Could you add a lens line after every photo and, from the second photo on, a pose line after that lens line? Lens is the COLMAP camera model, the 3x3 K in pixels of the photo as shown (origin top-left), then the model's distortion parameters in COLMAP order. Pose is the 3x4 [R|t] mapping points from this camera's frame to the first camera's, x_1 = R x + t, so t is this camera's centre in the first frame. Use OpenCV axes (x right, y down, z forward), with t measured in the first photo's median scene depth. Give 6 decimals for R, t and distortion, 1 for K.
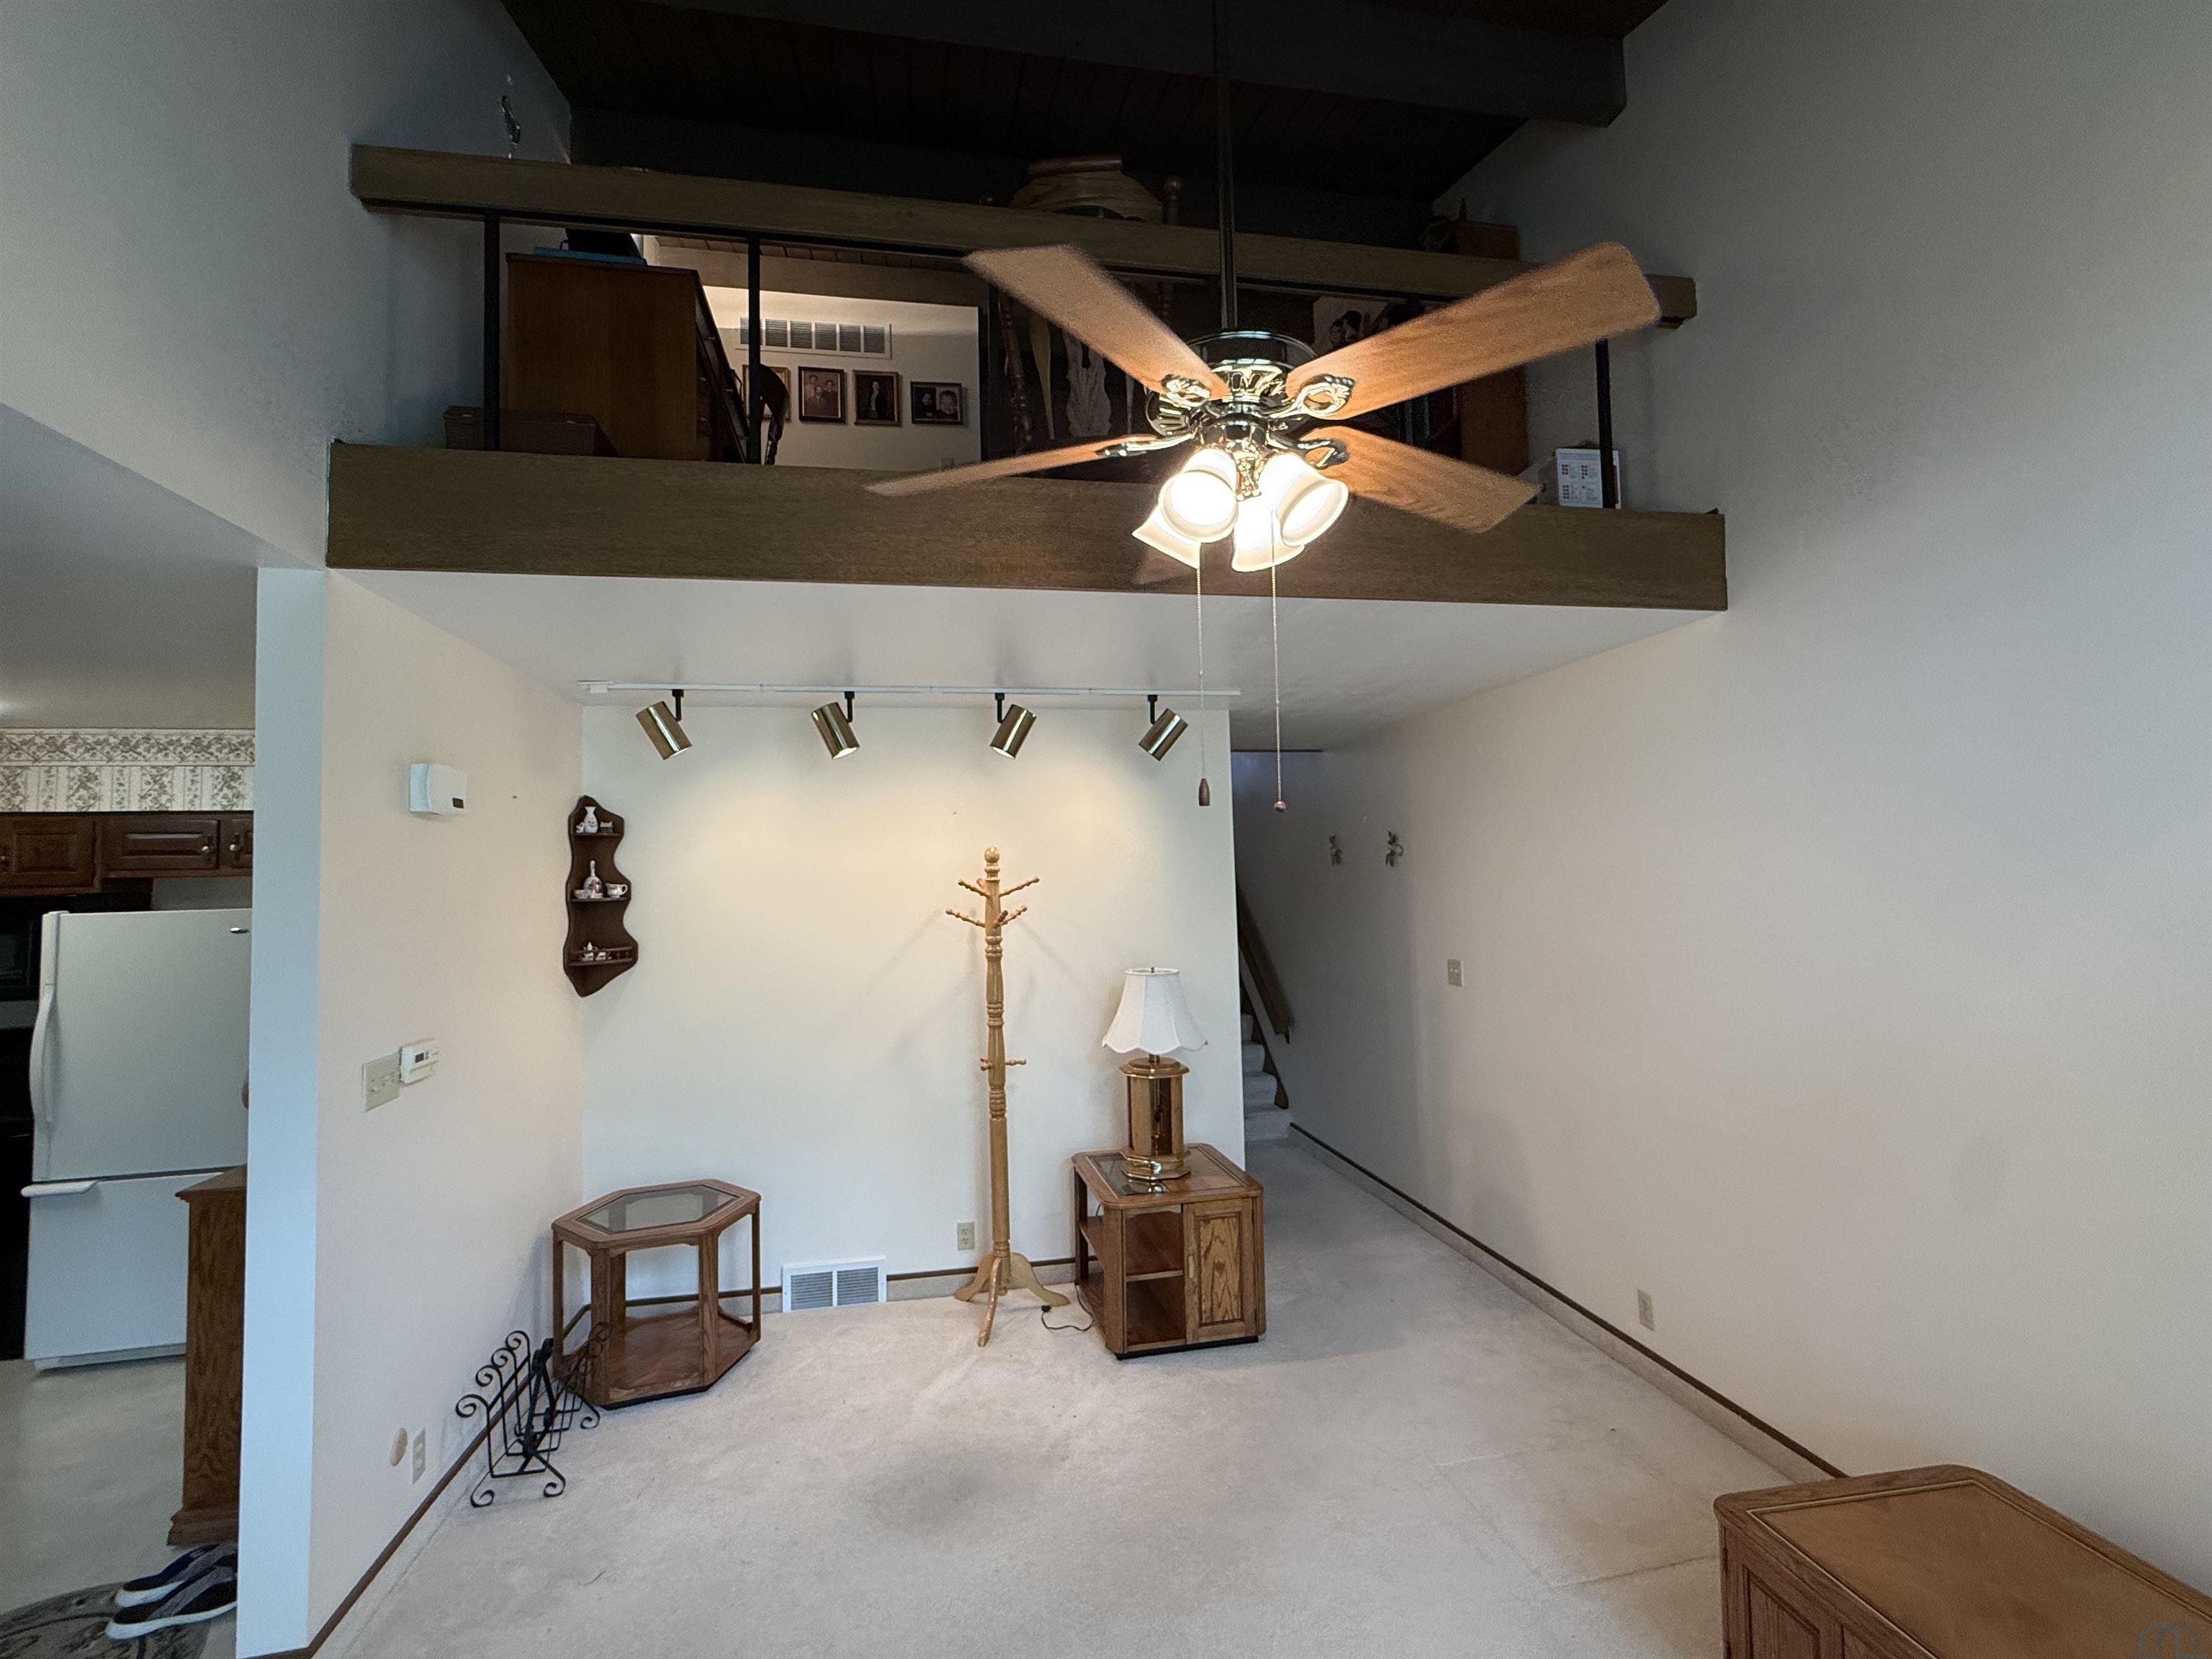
lens RADIAL K [[996.1, 0, 1102.6], [0, 996.1, 831.3], [0, 0, 1]] dist [-0.000406, -0.000359]
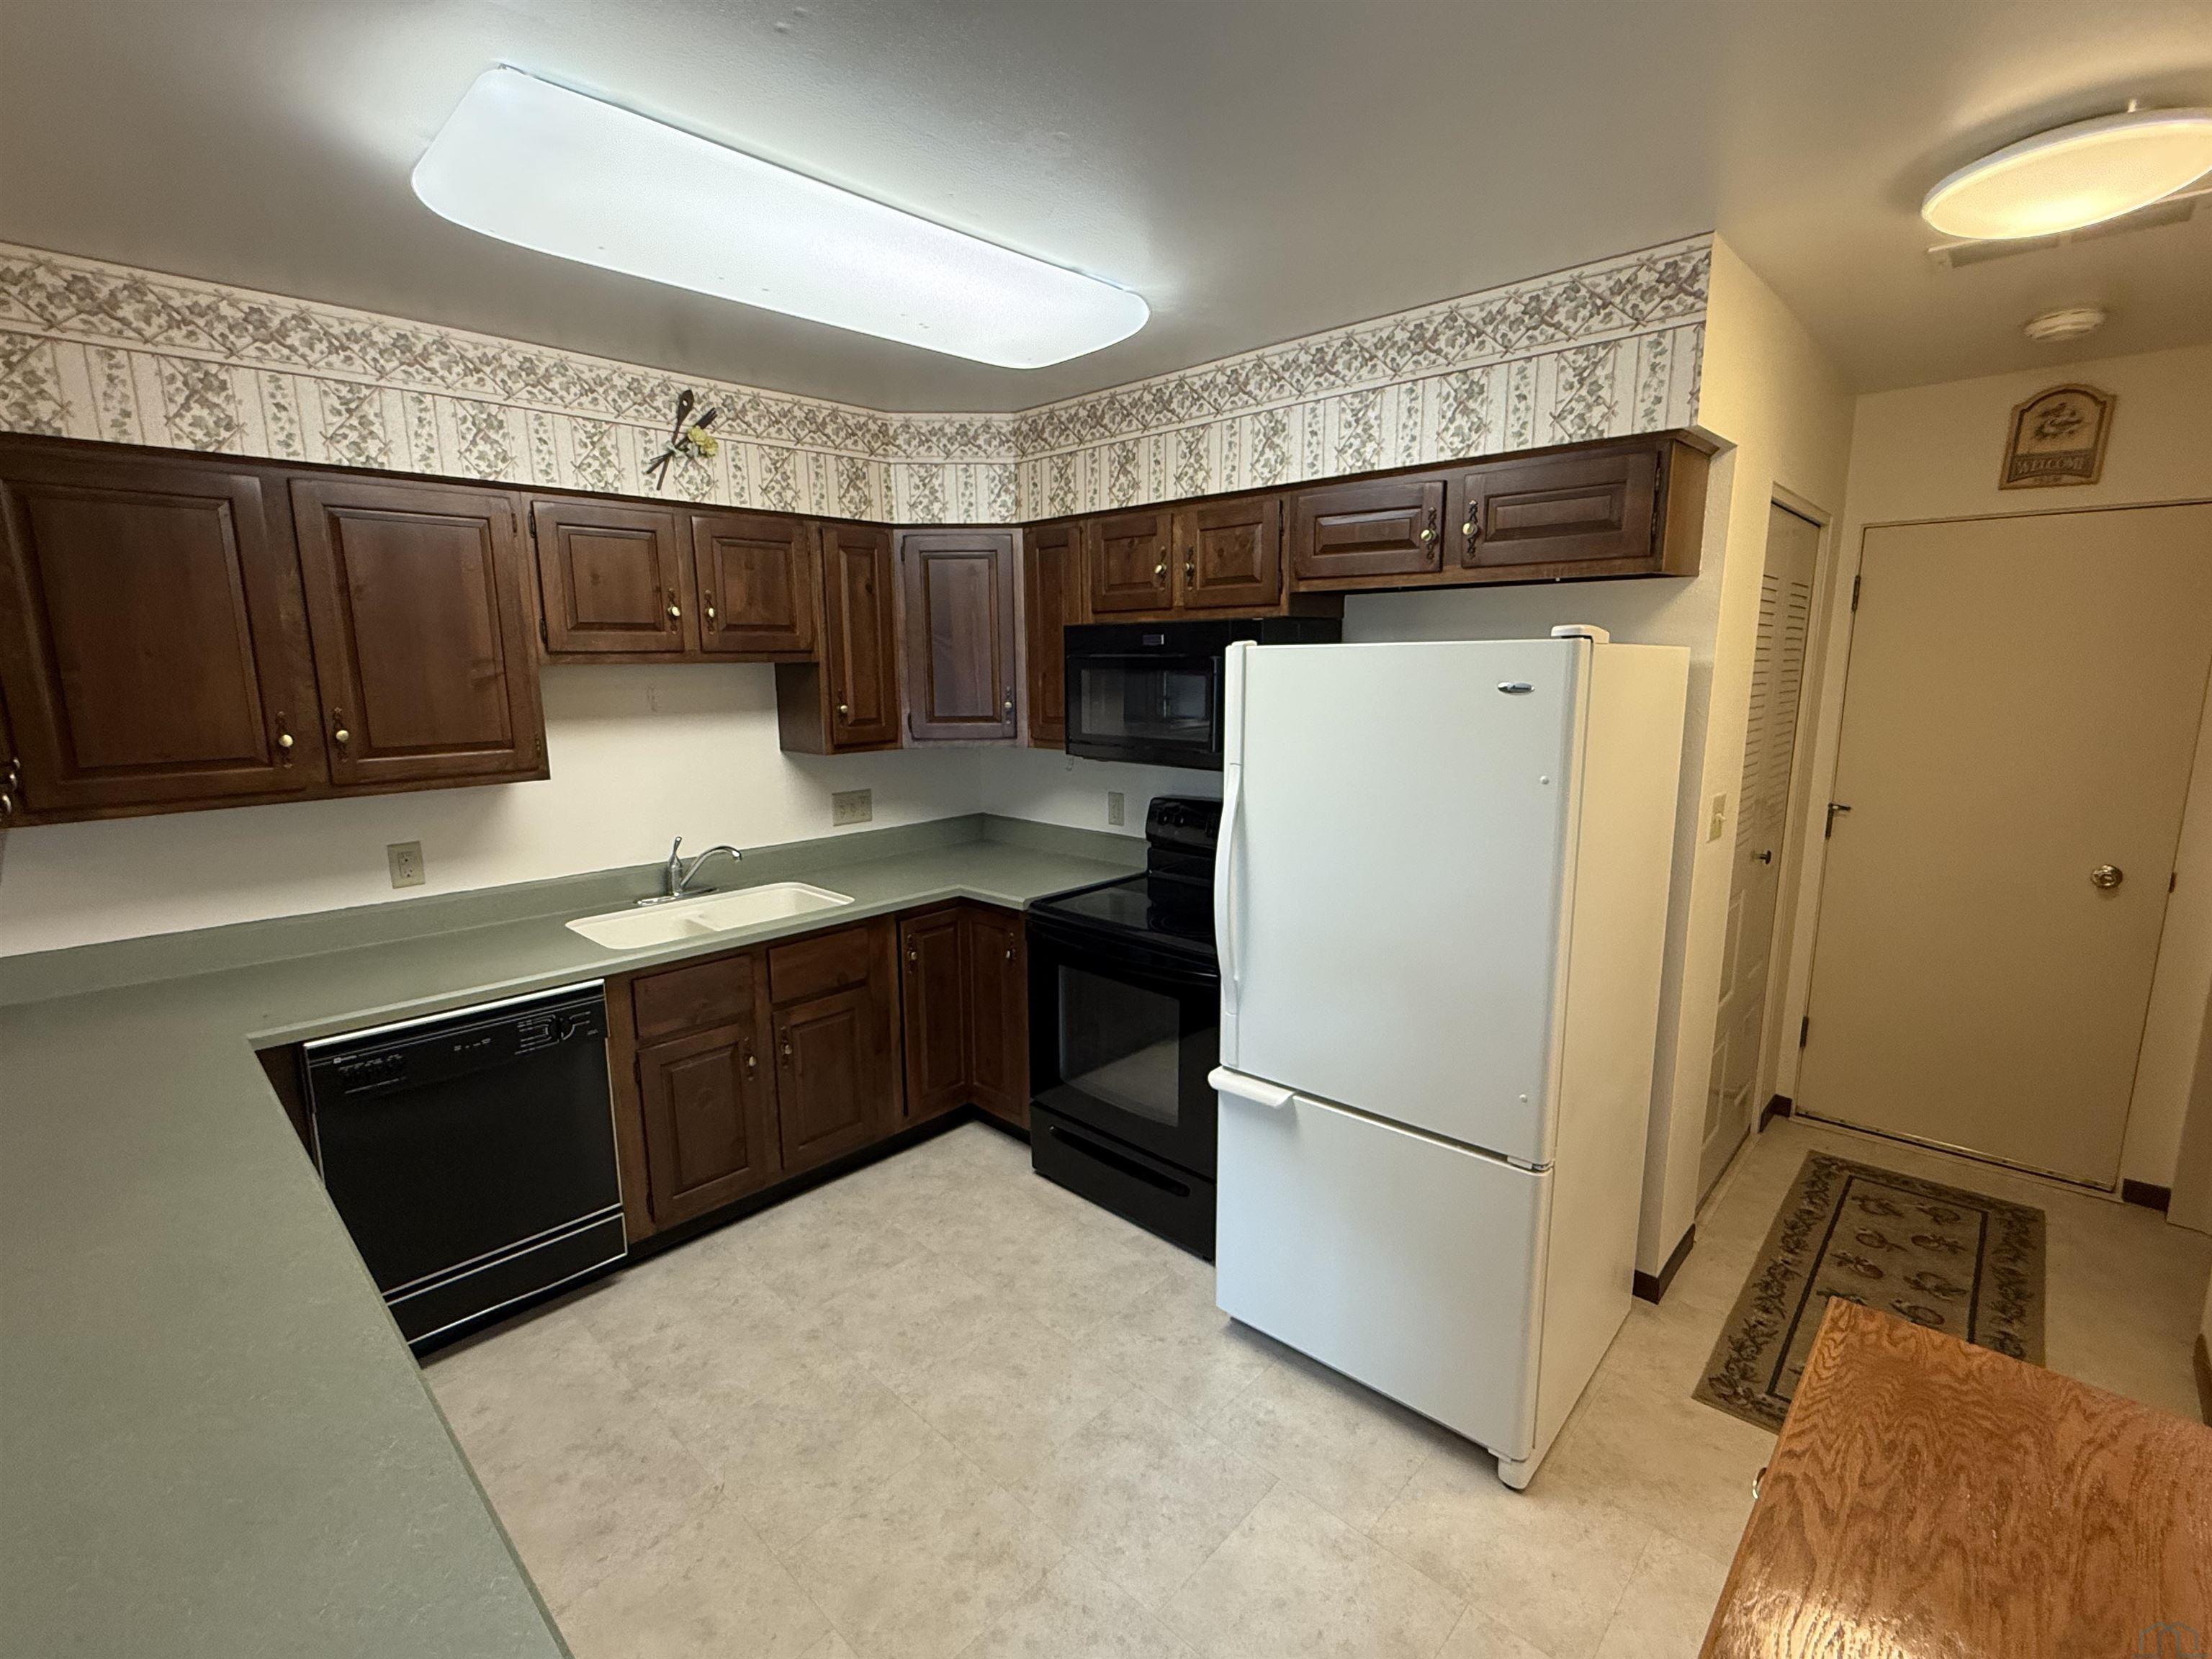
lens RADIAL K [[996.1, 0, 1105.7], [0, 996.1, 828.2], [0, 0, 1]] dist [-0.000406, -0.000359]
pose [[0.590170, 0.158376, -0.791591, -0.541951], [0.039136, 0.973801, 0.224009, 0.046768], [0.806330, -0.163183, 0.568510, 0.512692]]
